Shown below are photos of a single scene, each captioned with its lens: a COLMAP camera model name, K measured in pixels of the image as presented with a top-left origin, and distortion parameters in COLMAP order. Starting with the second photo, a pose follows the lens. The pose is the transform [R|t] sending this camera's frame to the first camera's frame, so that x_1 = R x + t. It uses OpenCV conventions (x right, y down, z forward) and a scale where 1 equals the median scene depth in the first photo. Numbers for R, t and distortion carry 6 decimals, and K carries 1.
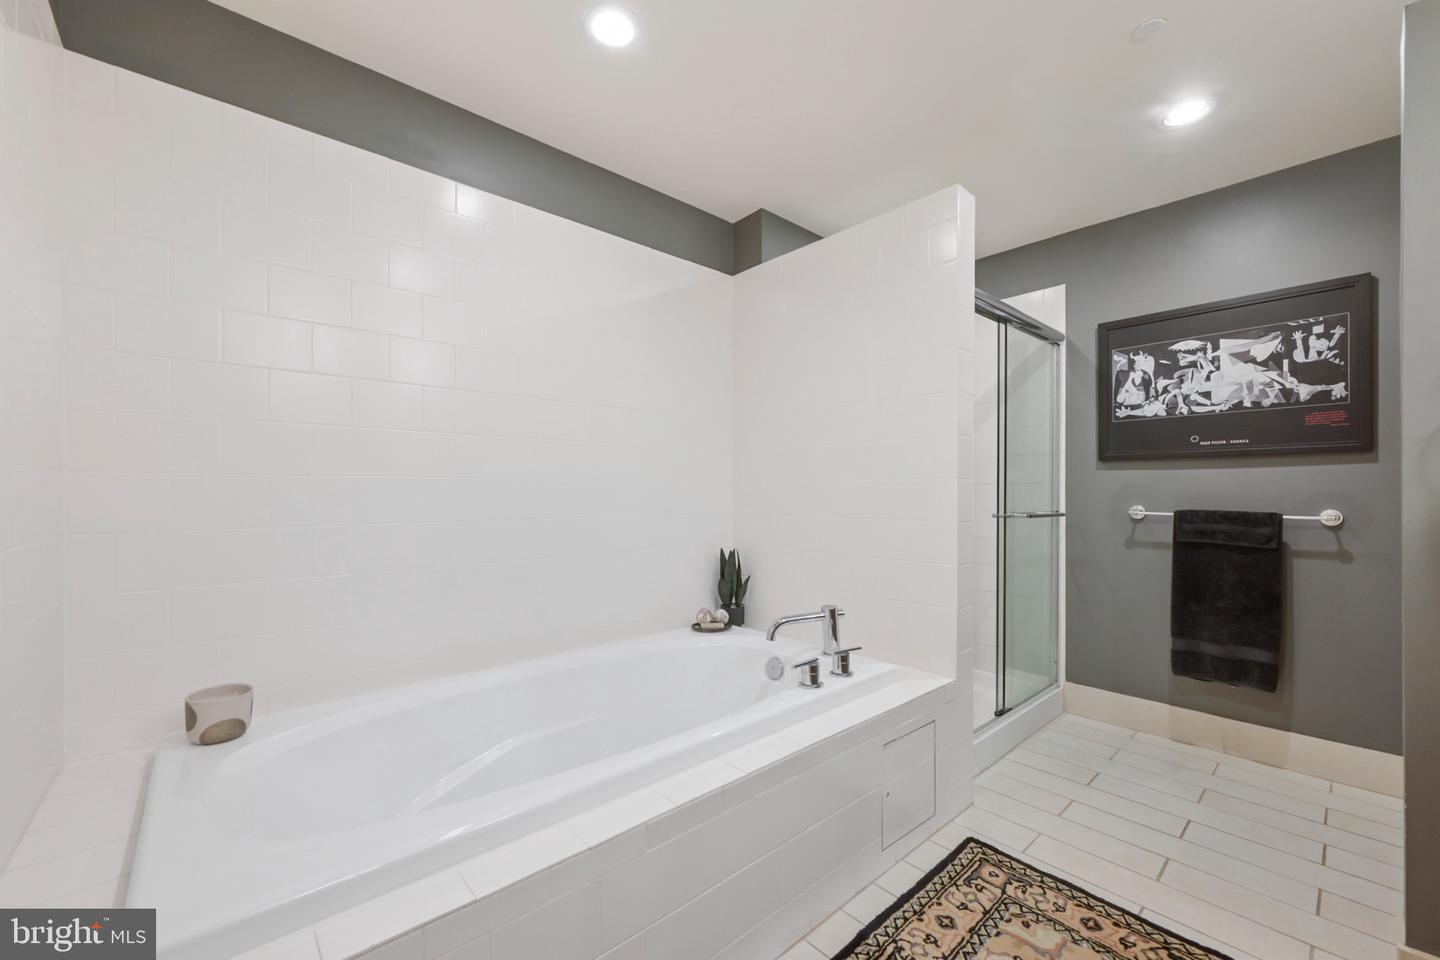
lens RADIAL K [[573.1, 0, 723.4], [0, 573.1, 493.3], [0, 0, 1]] dist [0.000521, 0.000102]
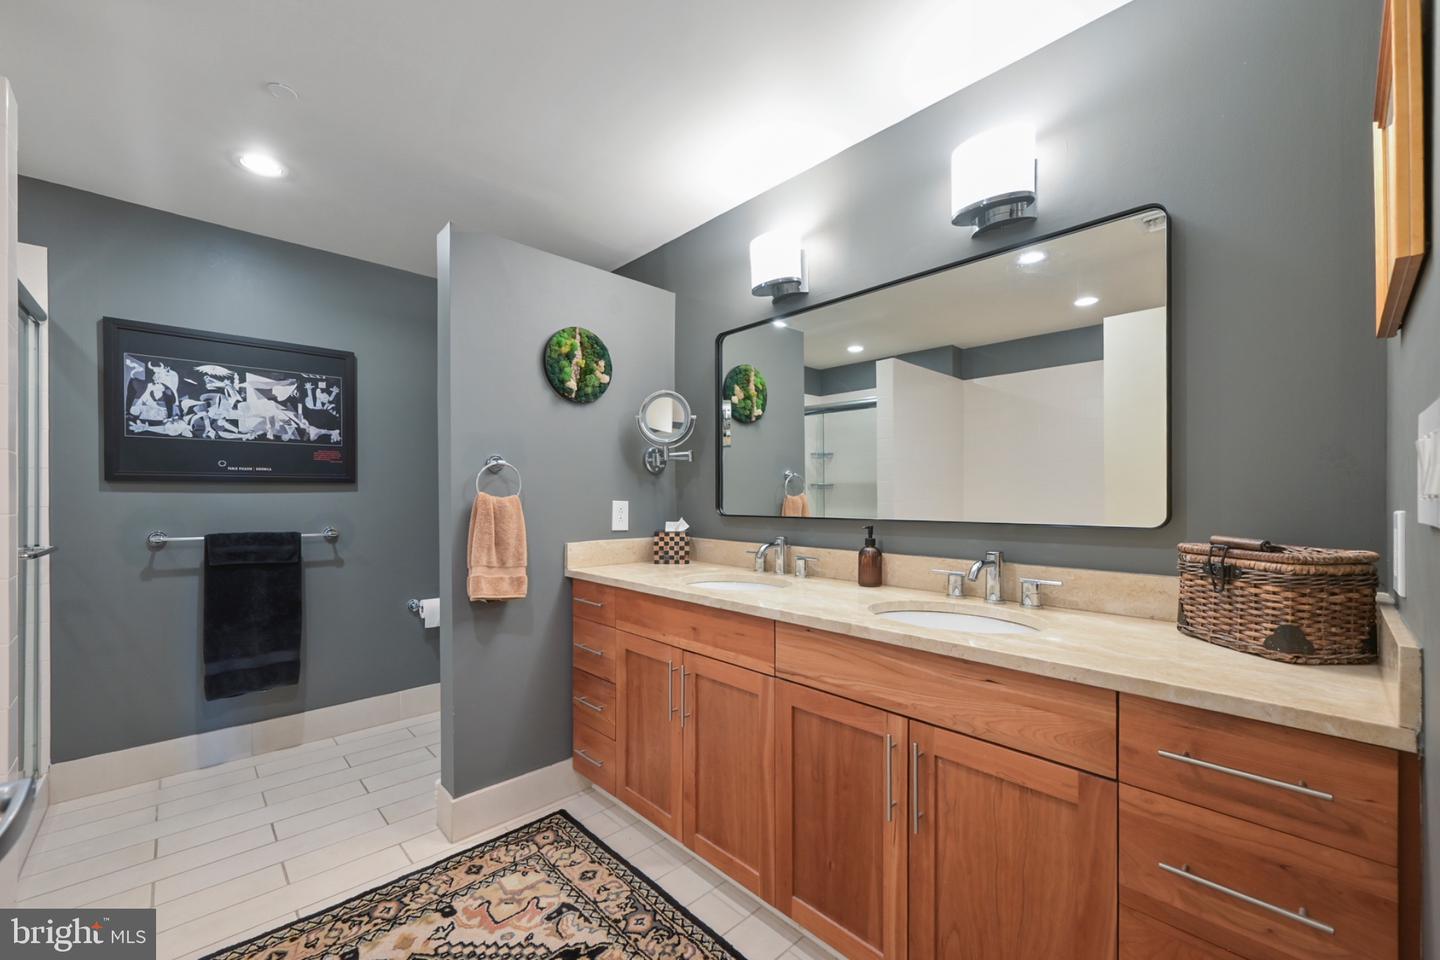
lens RADIAL K [[577.8, 0, 718.2], [0, 577.8, 494.7], [0, 0, 1]] dist [-0.000643, -0.000057]
pose [[-0.024267, -0.000458, 0.999705, -0.238696], [0.002496, 0.999997, 0.000519, -0.039147], [-0.999702, 0.002508, -0.024266, 0.145823]]
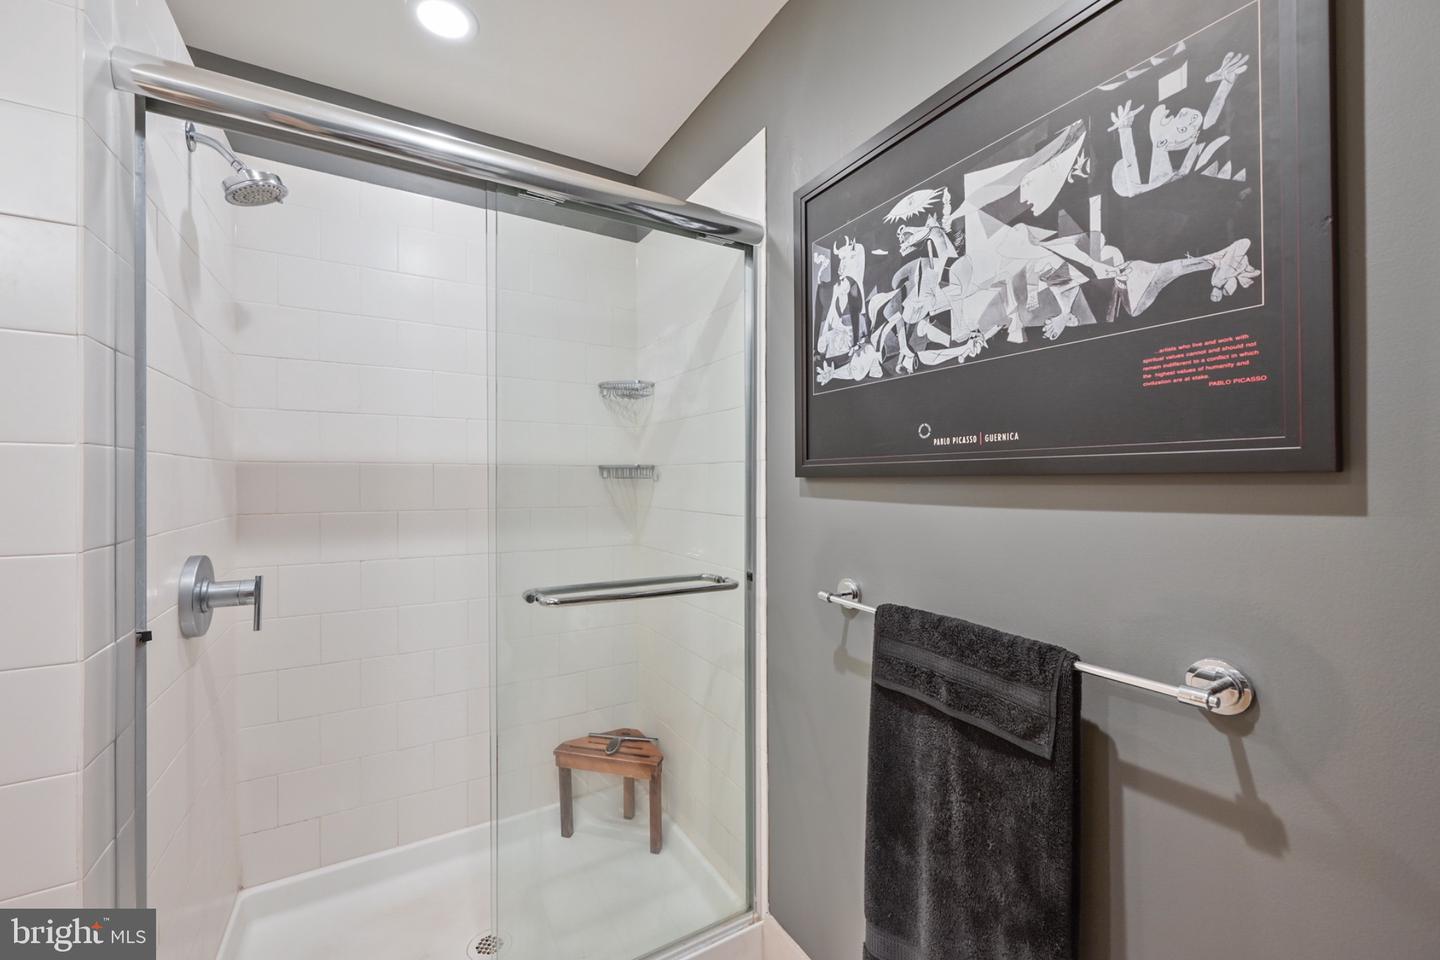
lens RADIAL K [[576.7, 0, 718.7], [0, 576.7, 476.3], [0, 0, 1]] dist [-0.000652, -0.000177]
pose [[0.981236, -0.005405, -0.192735, 0.785929], [0.004357, 0.999973, -0.005859, -0.063354], [0.192761, 0.004909, 0.981233, 0.592150]]
